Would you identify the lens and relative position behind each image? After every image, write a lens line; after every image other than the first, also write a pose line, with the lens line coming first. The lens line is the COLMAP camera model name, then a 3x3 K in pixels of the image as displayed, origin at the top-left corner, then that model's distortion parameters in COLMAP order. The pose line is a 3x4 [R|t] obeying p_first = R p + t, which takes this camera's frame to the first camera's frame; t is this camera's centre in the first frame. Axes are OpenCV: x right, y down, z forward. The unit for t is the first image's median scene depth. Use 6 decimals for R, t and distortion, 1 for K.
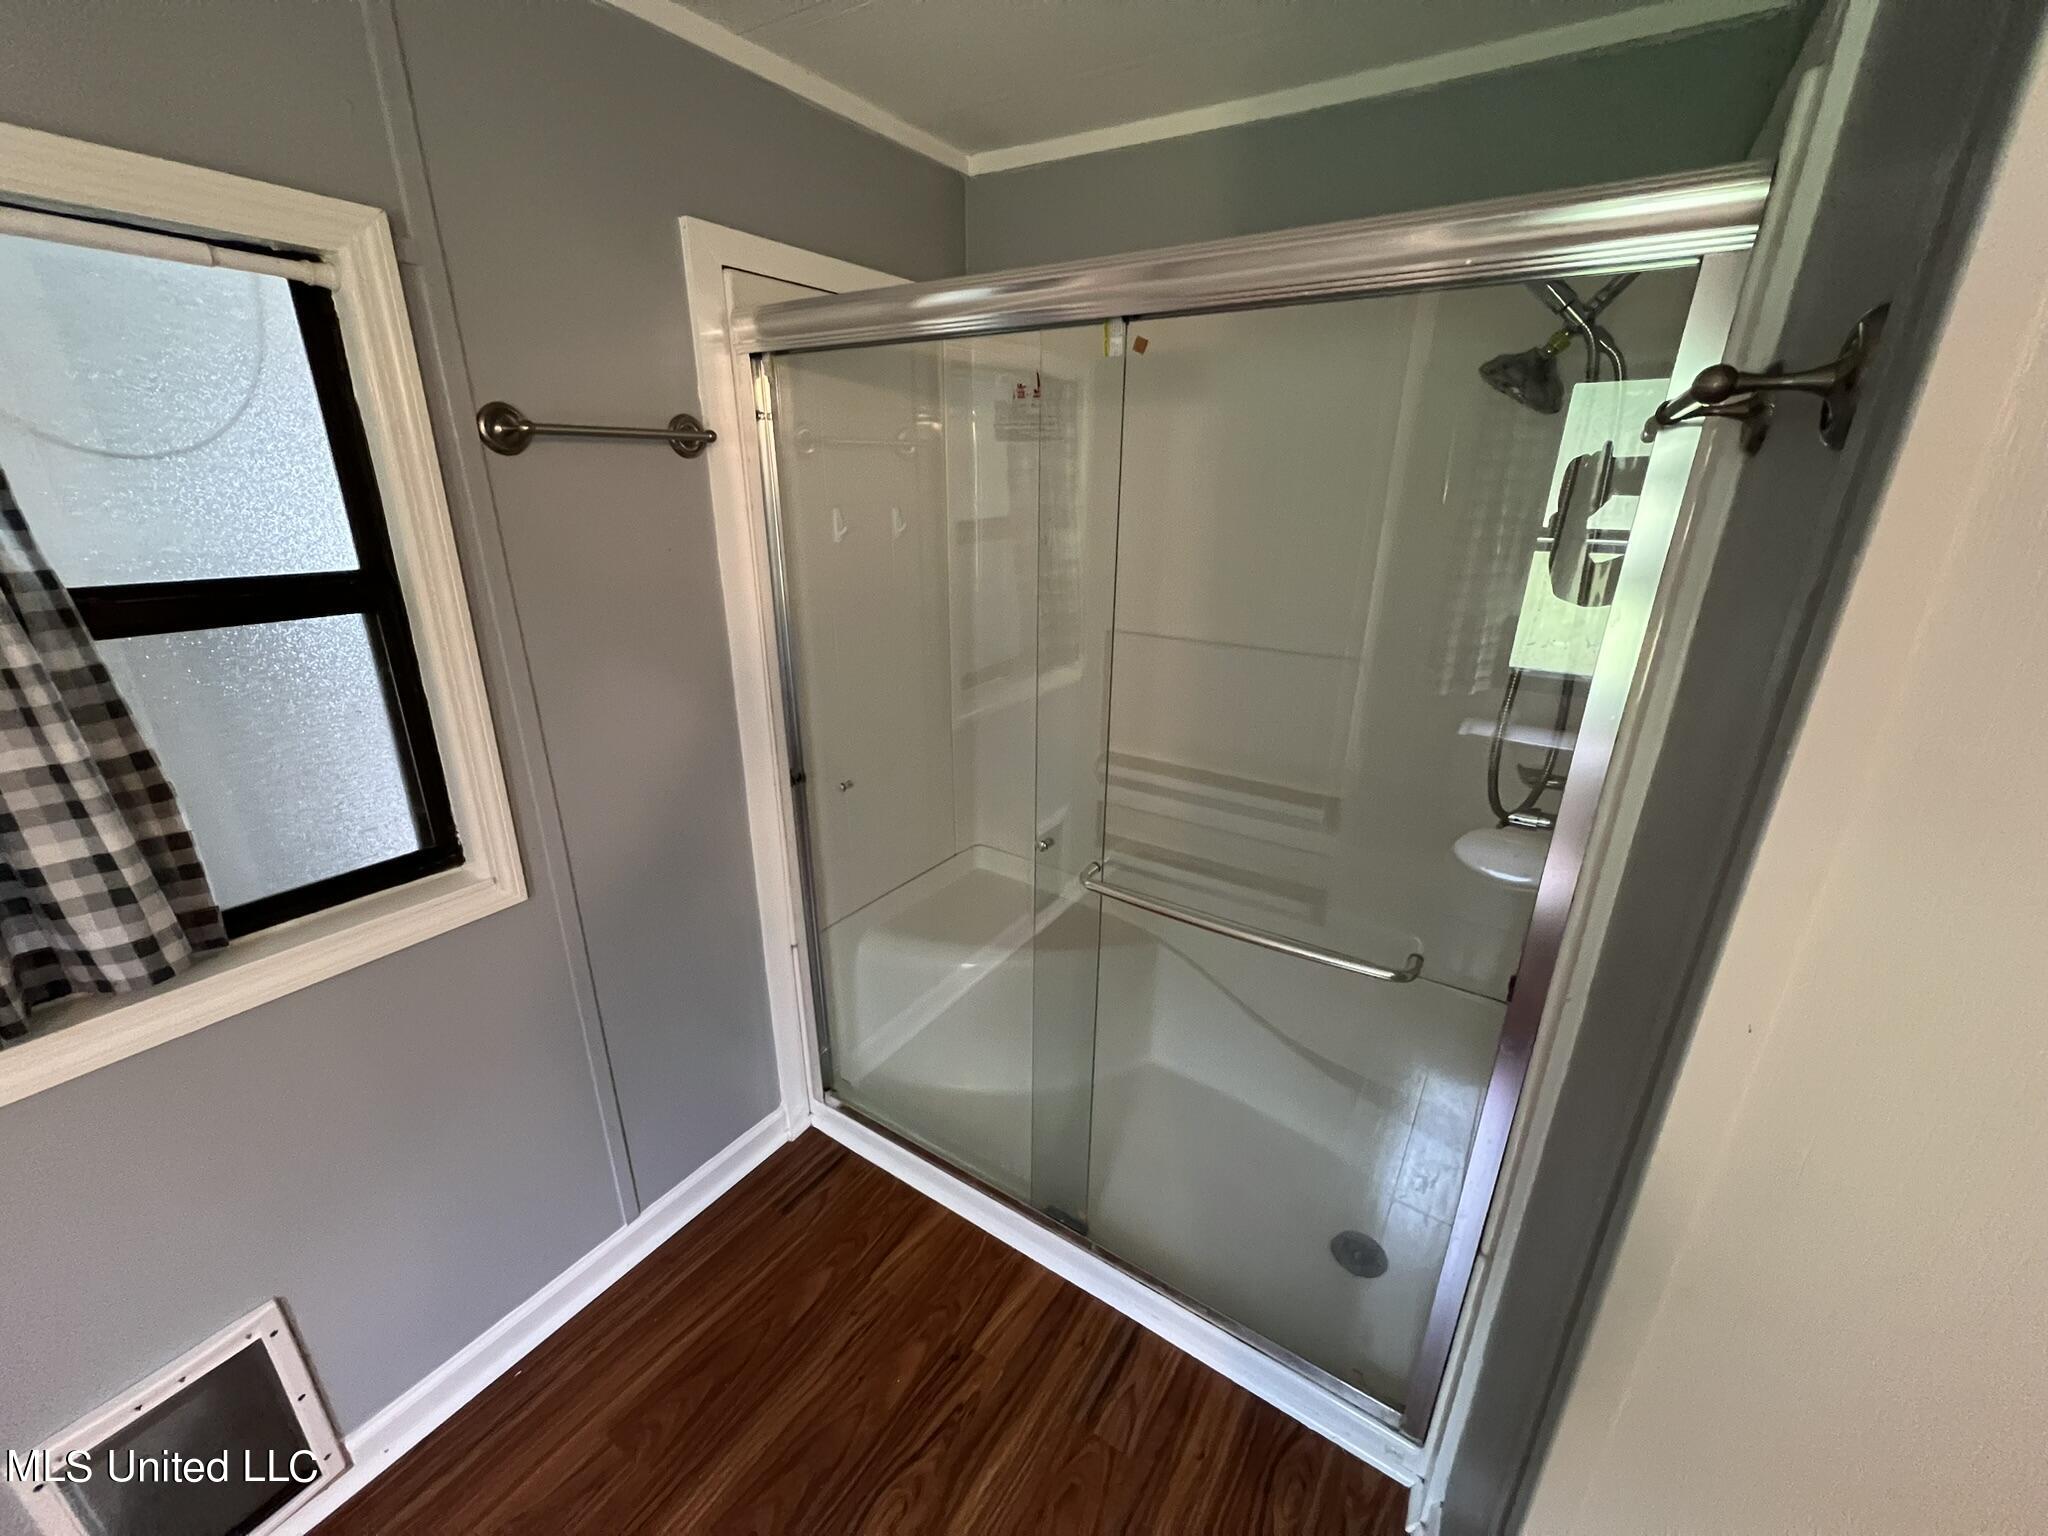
lens RADIAL K [[816.6, 0, 1019.7], [0, 816.6, 771.6], [0, 0, 1]] dist [-0.000585, 0.000780]
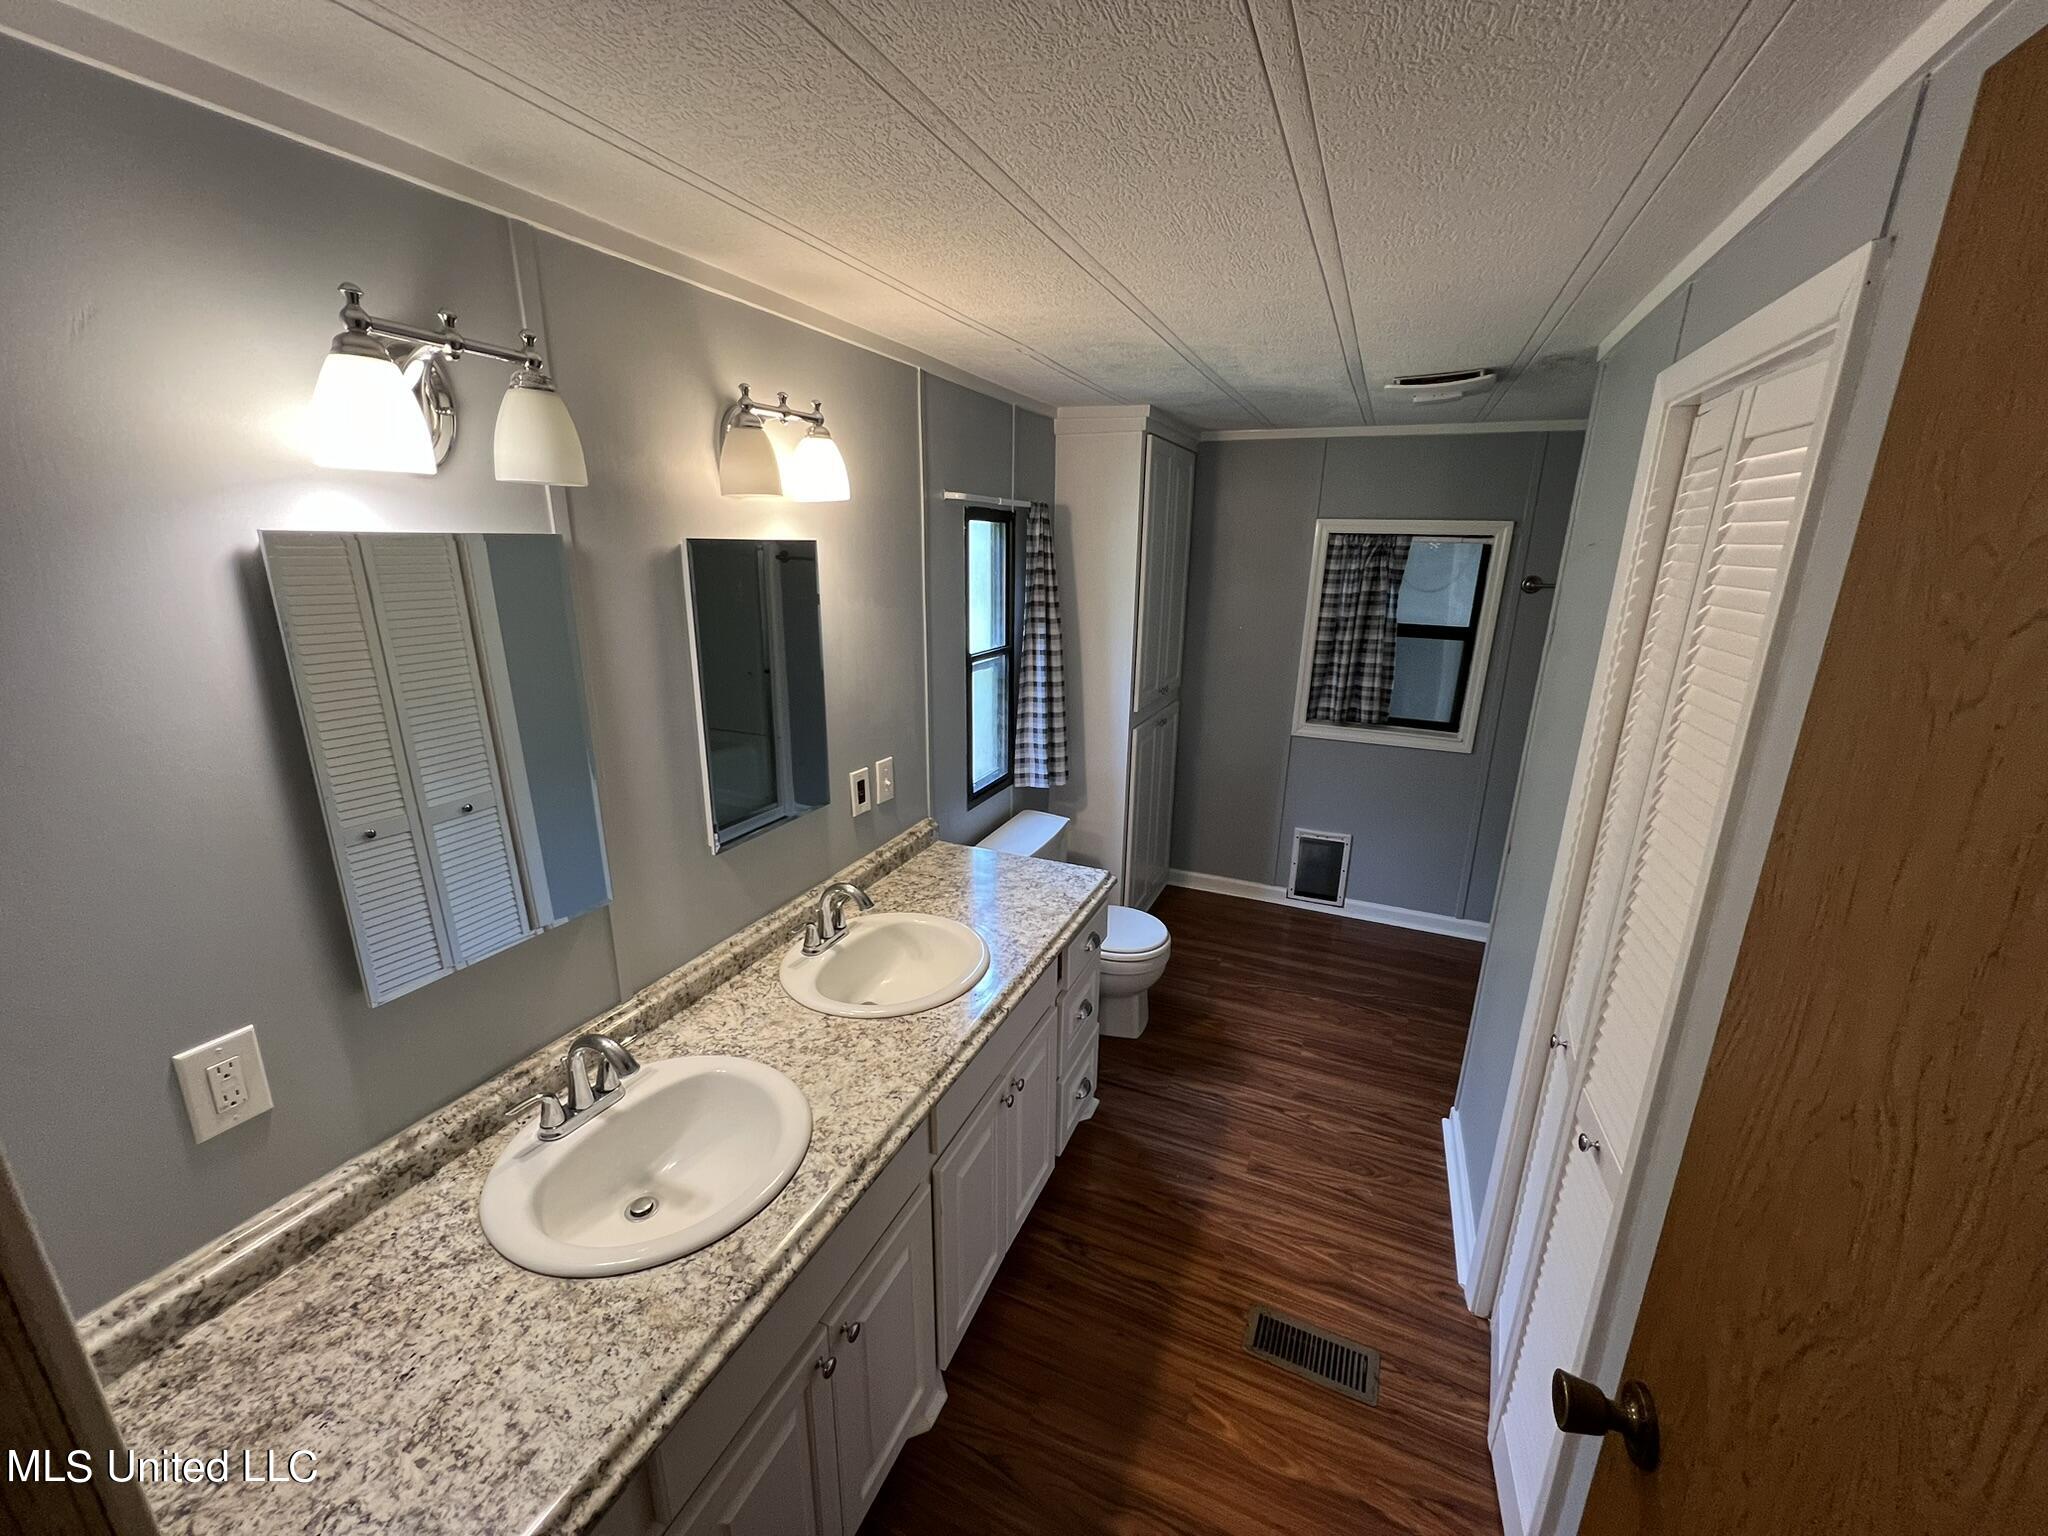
lens RADIAL K [[816.6, 0, 1019.2], [0, 816.6, 769.9], [0, 0, 1]] dist [-0.000585, 0.000780]
pose [[0.166600, 0.268976, -0.948629, 2.308456], [-0.349642, 0.915673, 0.198226, 0.264663], [0.921952, 0.298656, 0.246596, -1.357785]]
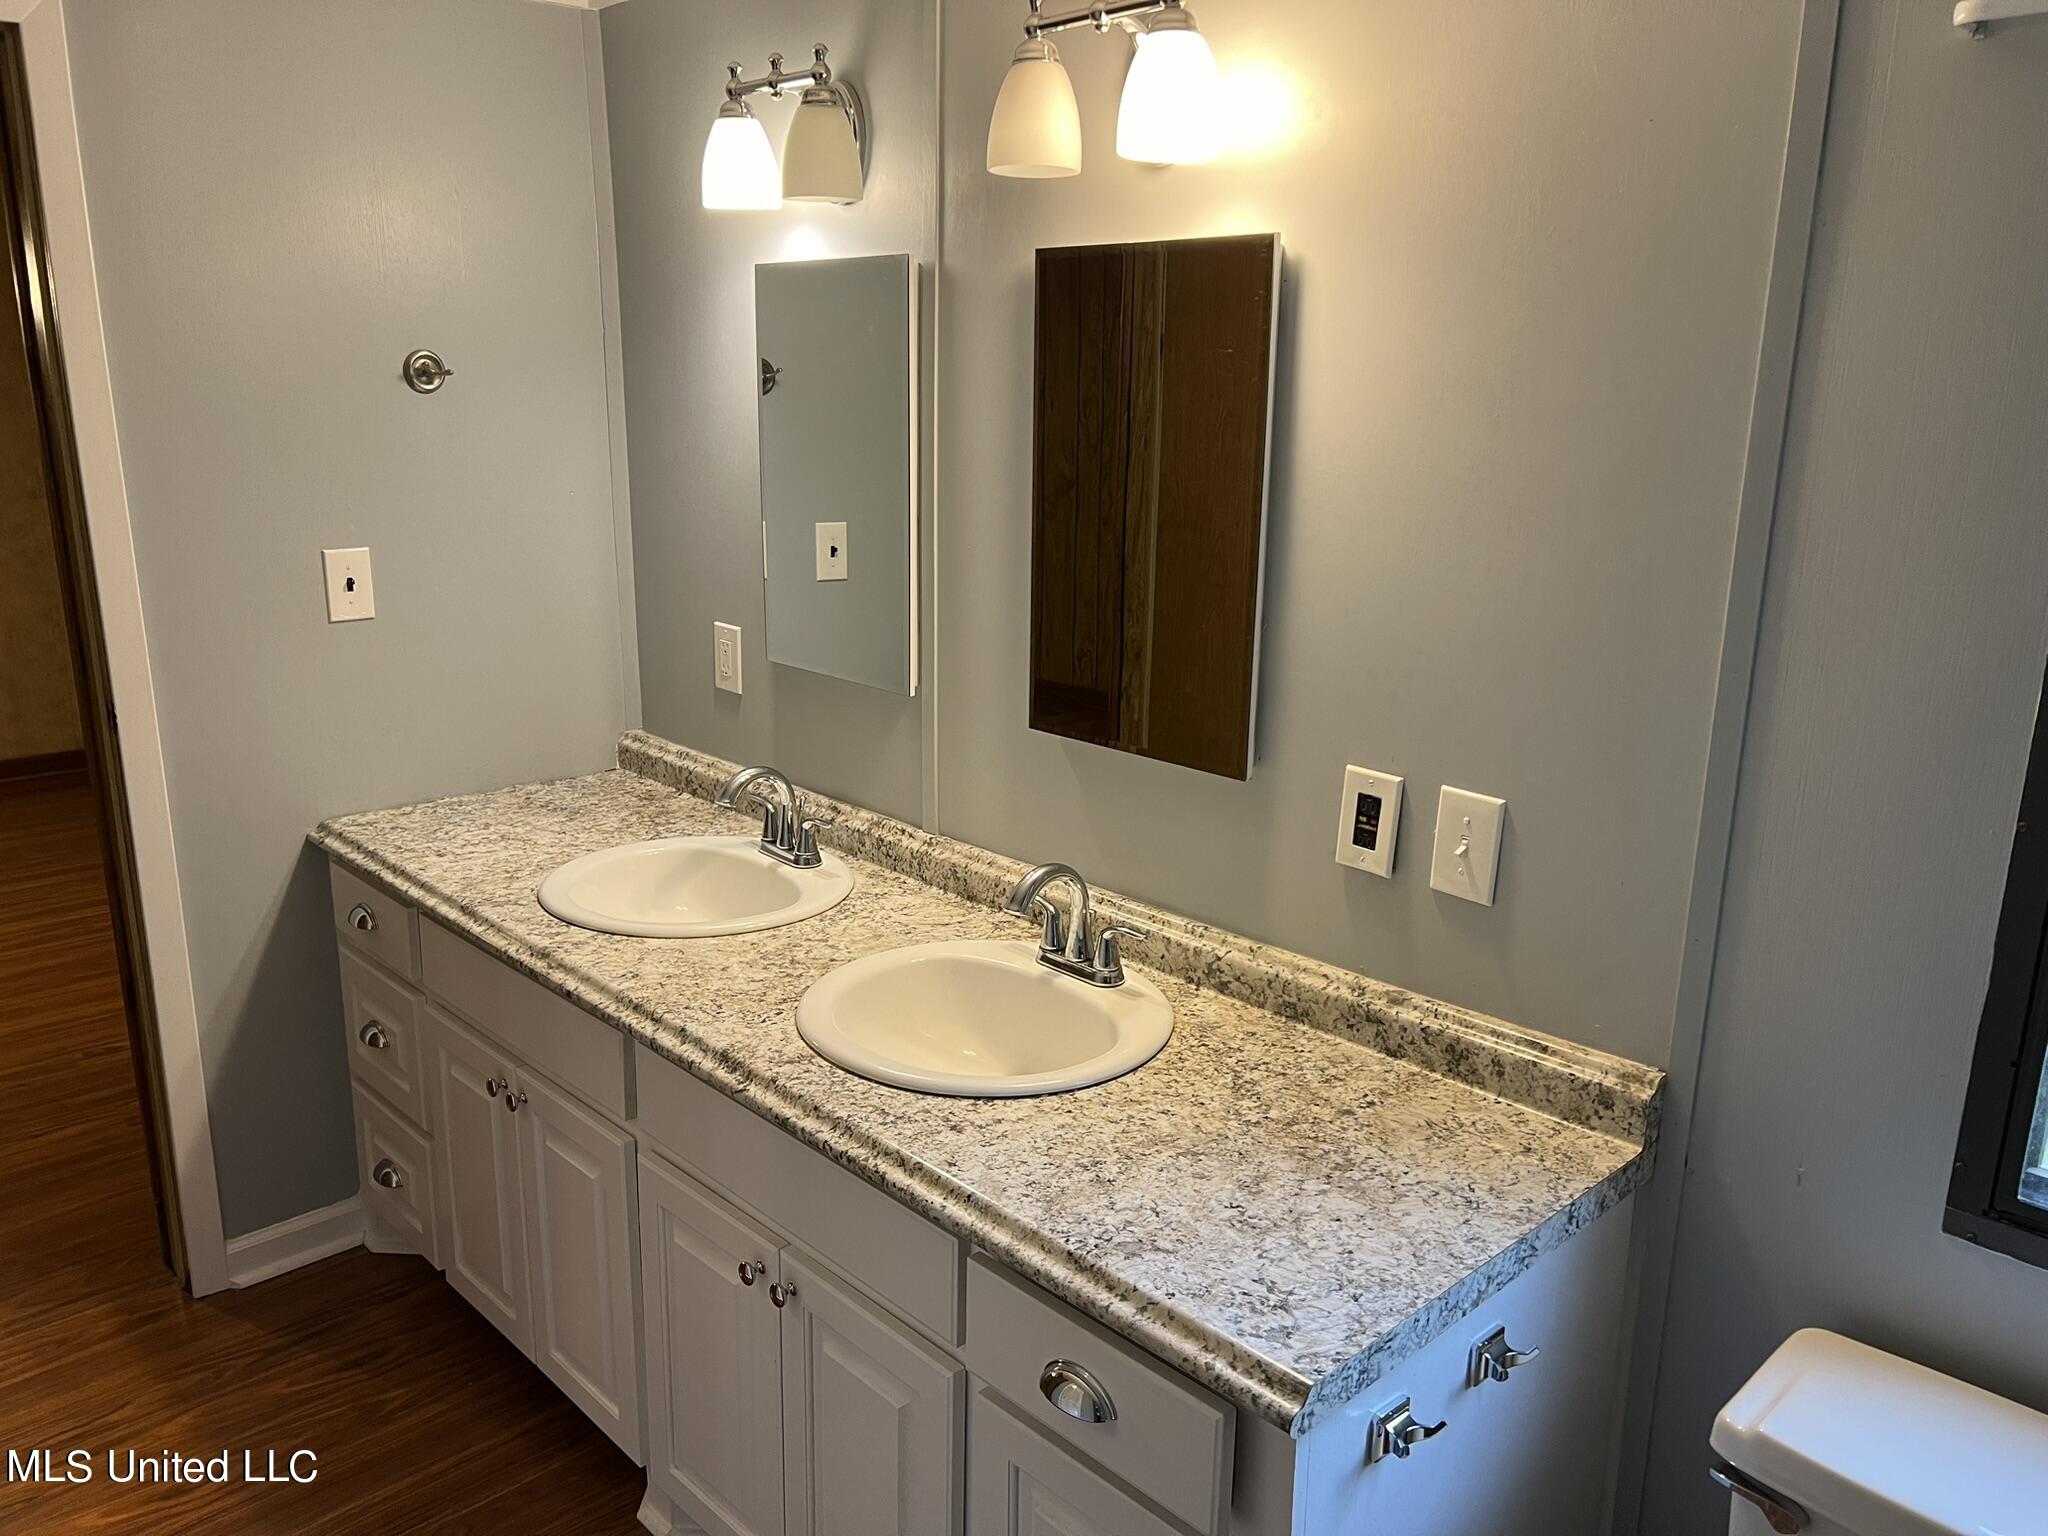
lens RADIAL K [[1508.2, 0, 1021.1], [0, 1508.2, 767.9], [0, 0, 1]] dist [0.052430, -0.049180]
pose [[-0.975920, -0.074643, 0.204961, -2.477809], [0.054150, 0.827313, 0.559125, -0.696775], [-0.211302, 0.556760, -0.803349, 2.368180]]
